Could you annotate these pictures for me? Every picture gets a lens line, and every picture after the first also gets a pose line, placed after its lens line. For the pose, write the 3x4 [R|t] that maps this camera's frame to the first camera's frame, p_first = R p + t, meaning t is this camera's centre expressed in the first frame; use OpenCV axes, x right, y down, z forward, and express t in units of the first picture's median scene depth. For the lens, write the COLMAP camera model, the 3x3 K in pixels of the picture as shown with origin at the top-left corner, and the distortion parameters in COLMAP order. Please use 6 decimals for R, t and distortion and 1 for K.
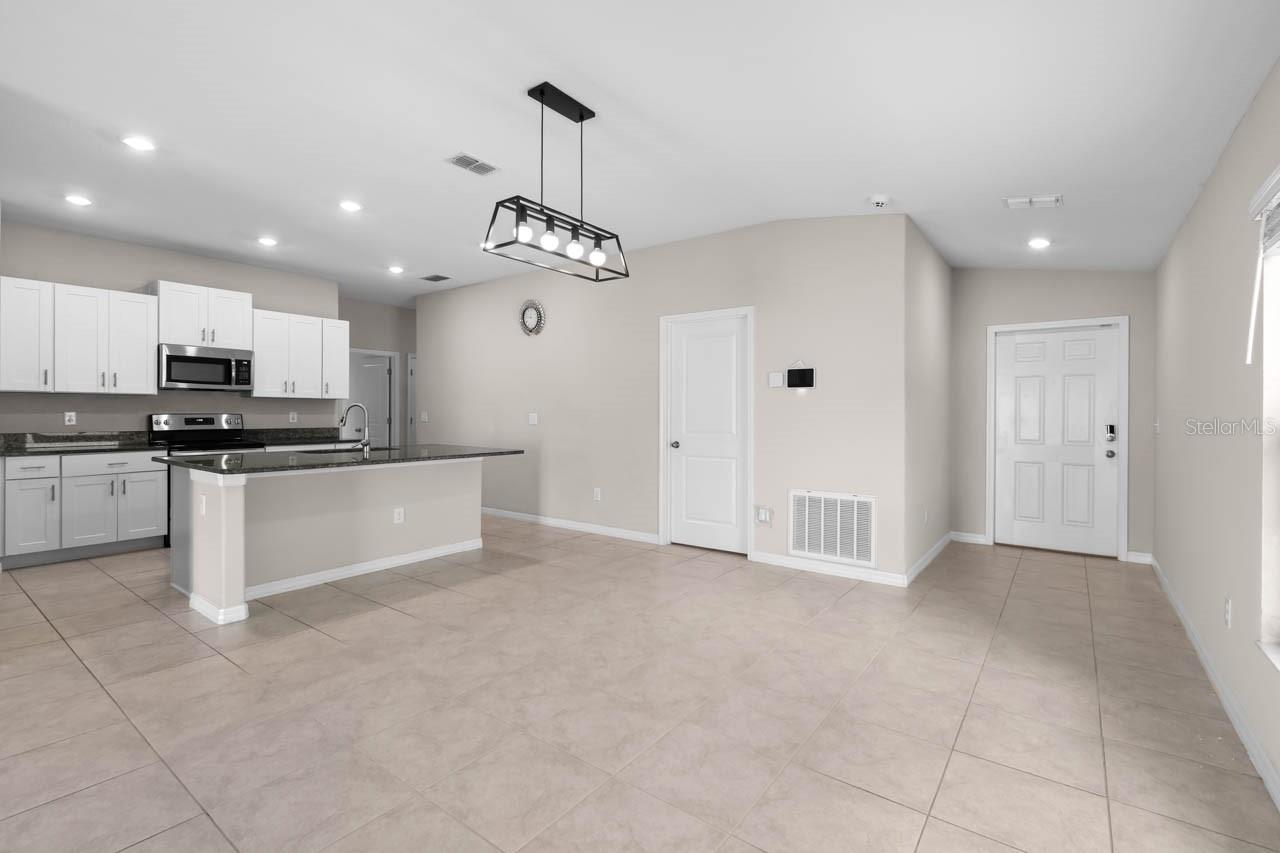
lens RADIAL K [[582.2, 0, 637.8], [0, 582.2, 421.0], [0, 0, 1]] dist [0.000209, -0.002027]
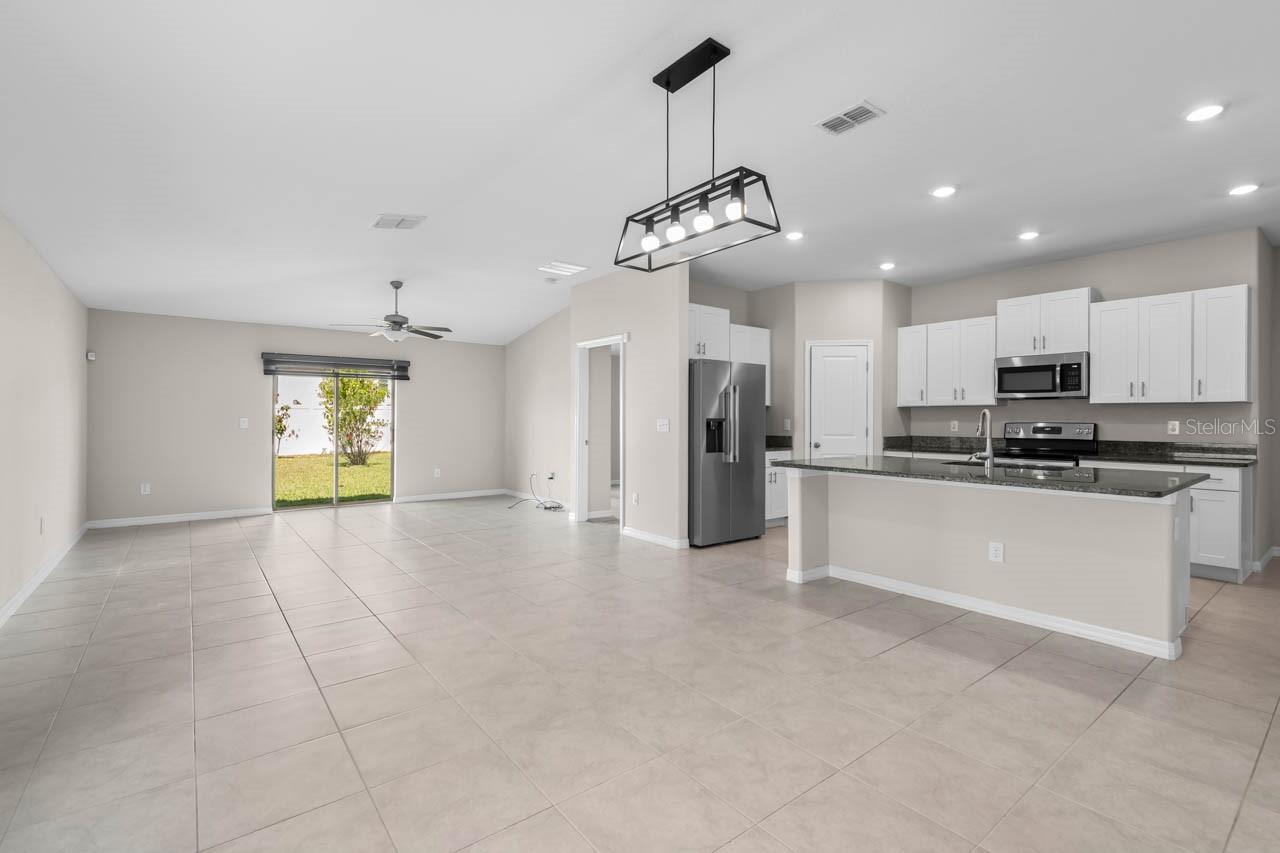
lens RADIAL K [[582.2, 0, 635.3], [0, 582.2, 417.8], [0, 0, 1]] dist [0.000209, -0.002027]
pose [[-0.274038, -0.008630, -0.961680, 0.442345], [-0.017988, 0.999831, -0.003846, -0.005306], [0.961551, 0.016245, -0.274147, 0.699707]]
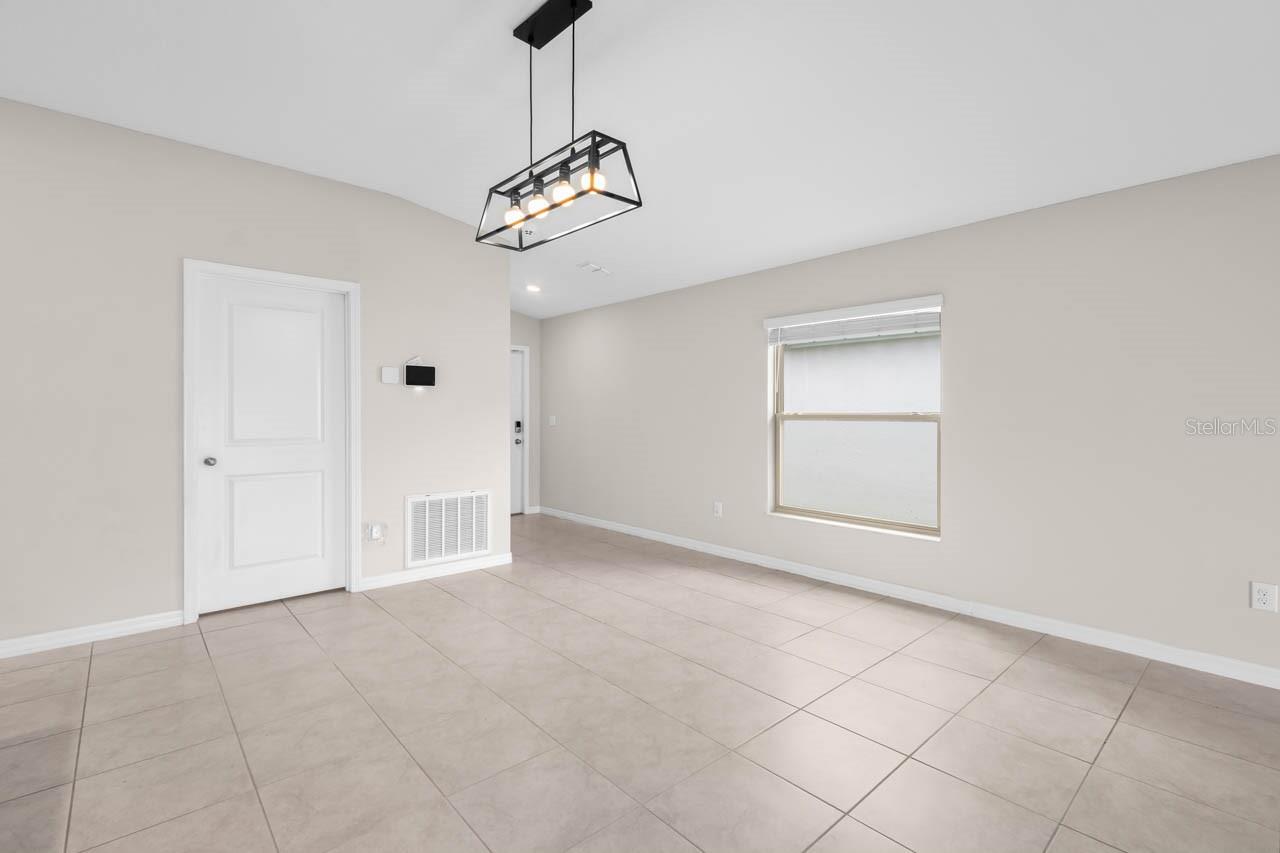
lens RADIAL K [[582.2, 0, 641.1], [0, 582.2, 418.9], [0, 0, 1]] dist [0.000209, -0.002027]
pose [[0.187530, -0.011587, 0.982191, -0.526693], [0.013003, 0.999872, 0.009312, -0.007393], [-0.982173, 0.011025, 0.187656, 0.440453]]
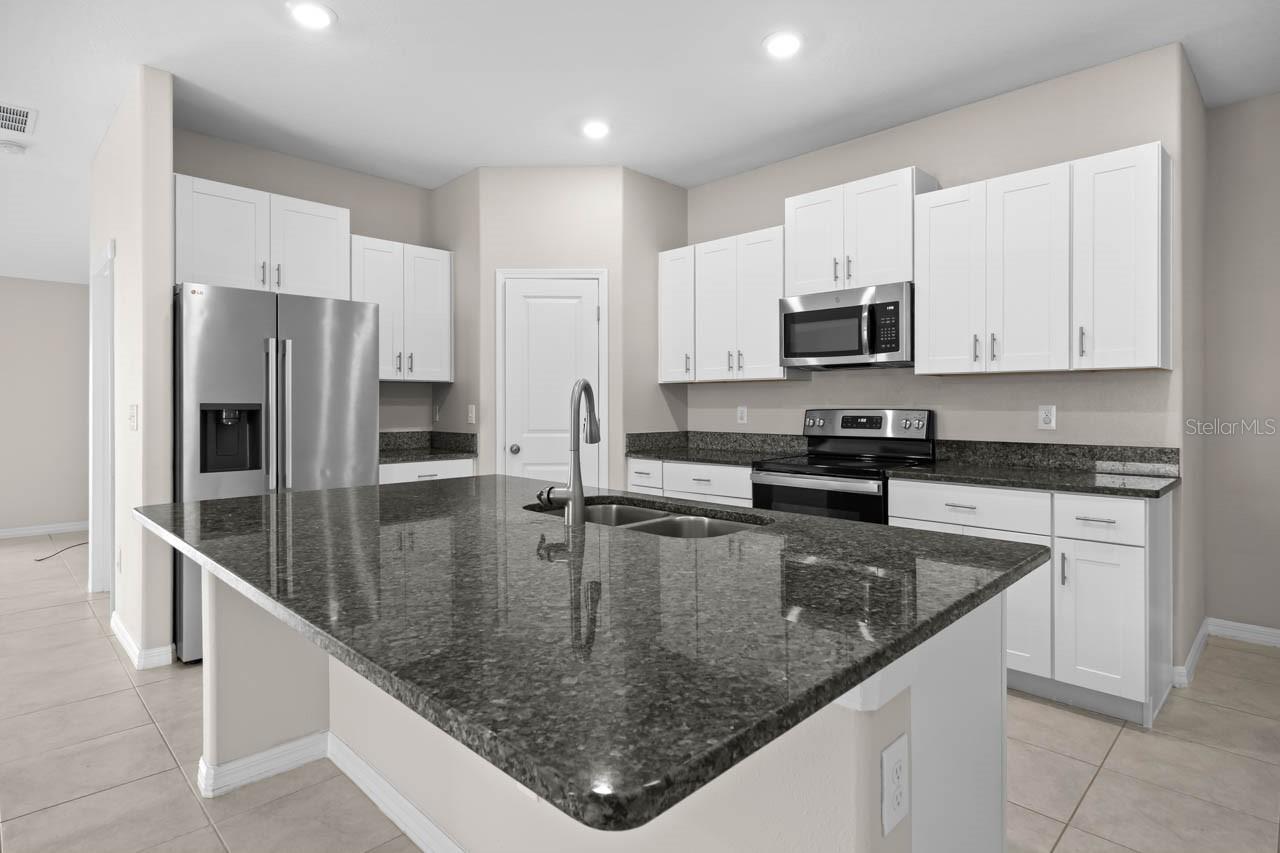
lens RADIAL K [[660.6, 0, 648.9], [0, 660.6, 402.6], [0, 0, 1]] dist [0.003592, -0.000566]
pose [[-0.141211, -0.008716, -0.989941, -0.092722], [-0.013289, 0.999888, -0.006908, -0.013181], [0.989890, 0.012180, -0.141311, 1.029252]]
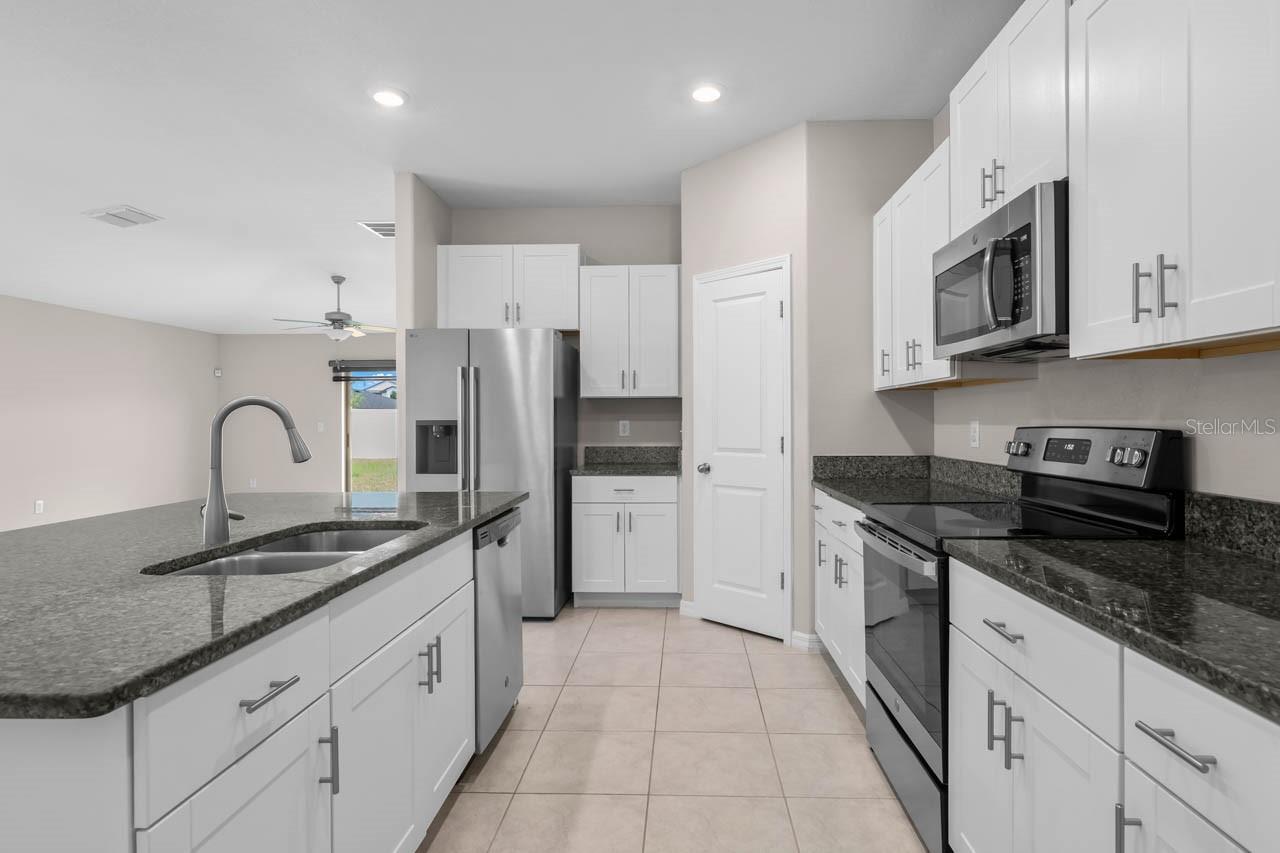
lens RADIAL K [[660.6, 0, 671.3], [0, 660.6, 424.3], [0, 0, 1]] dist [0.003592, -0.000566]
pose [[-0.814534, 0.001642, -0.580114, -0.428525], [-0.007633, 0.999879, 0.013547, -0.019514], [0.580066, 0.015462, -0.814423, 1.359526]]
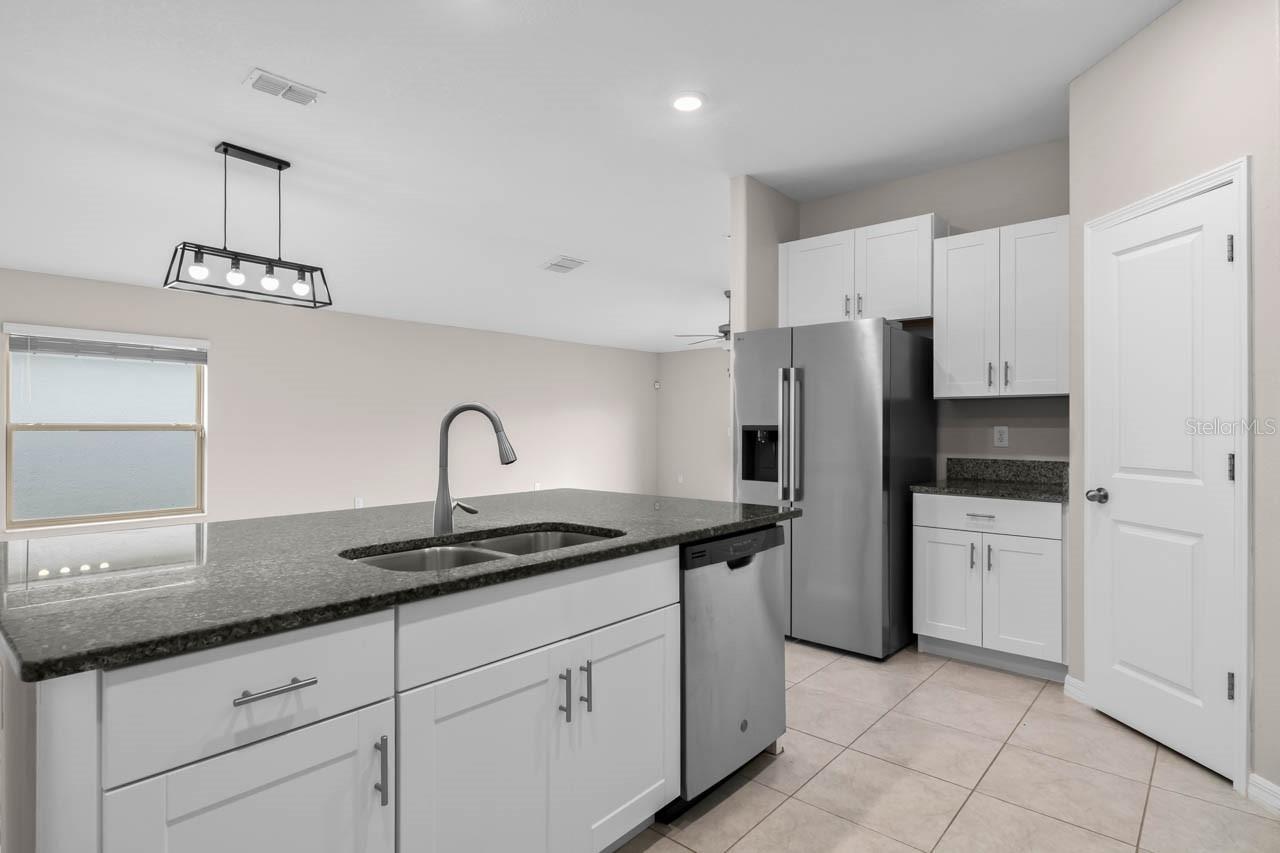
lens RADIAL K [[660.6, 0, 641.5], [0, 660.6, 424.6], [0, 0, 1]] dist [0.003592, -0.000566]
pose [[-0.997075, -0.005790, 0.076212, -0.580881], [-0.005018, 0.999934, 0.010309, -0.019283], [-0.076266, 0.009897, -0.997038, 1.320045]]
